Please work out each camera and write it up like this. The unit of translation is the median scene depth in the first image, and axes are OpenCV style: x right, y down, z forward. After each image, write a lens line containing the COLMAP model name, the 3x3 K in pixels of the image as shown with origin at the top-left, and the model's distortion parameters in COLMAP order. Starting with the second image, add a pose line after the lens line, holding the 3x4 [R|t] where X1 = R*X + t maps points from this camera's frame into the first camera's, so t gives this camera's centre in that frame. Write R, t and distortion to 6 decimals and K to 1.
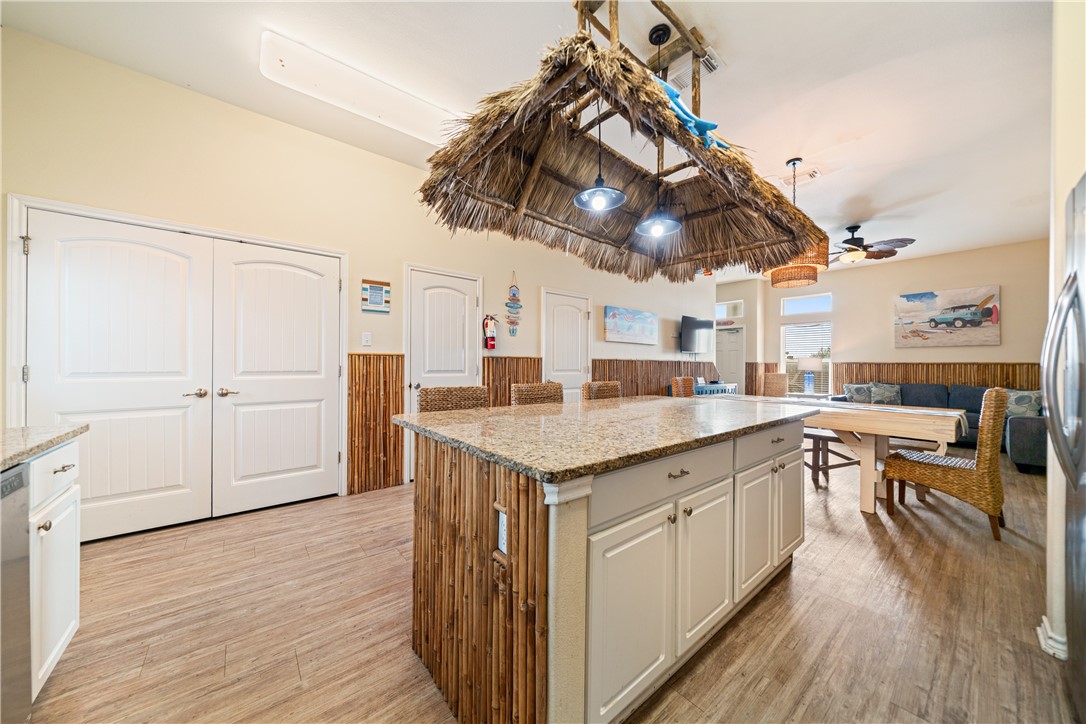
lens RADIAL K [[367.3, 0, 543.0], [0, 367.3, 362.0], [0, 0, 1]] dist [-0.000591, -0.000037]
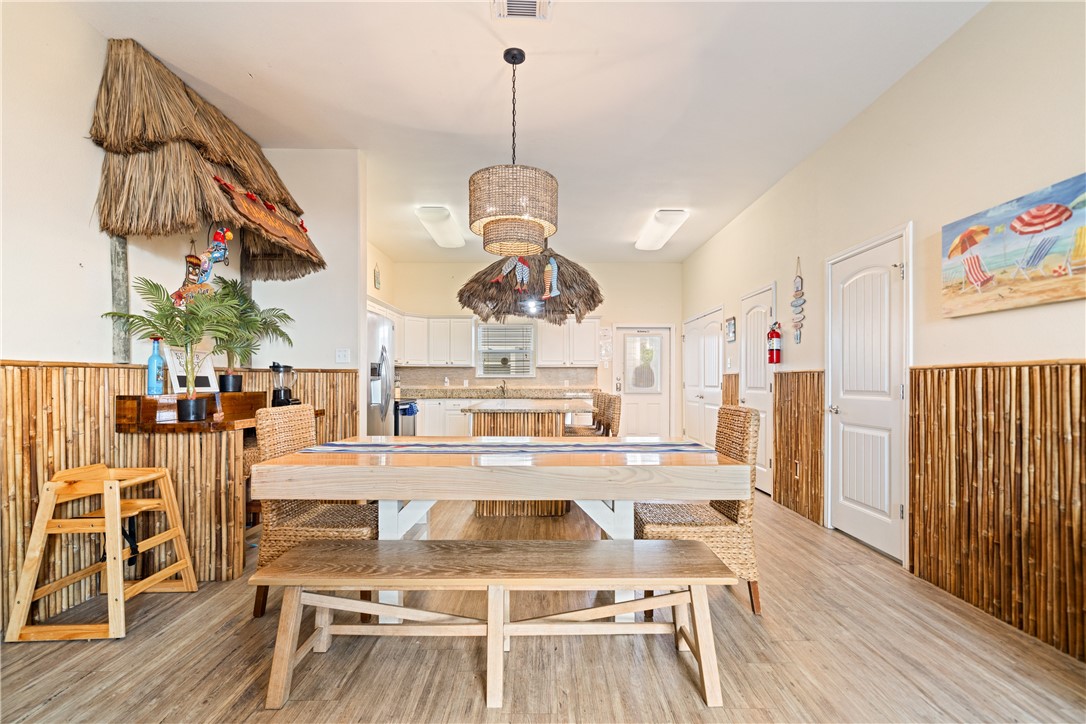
lens RADIAL K [[482.7, 0, 549.5], [0, 482.7, 379.8], [0, 0, 1]] dist [-0.000392, 0.000092]
pose [[-0.619000, -0.011368, -0.785309, 0.789817], [-0.003293, 0.999924, -0.011879, 0.013372], [0.785384, -0.004767, -0.618990, 0.947549]]
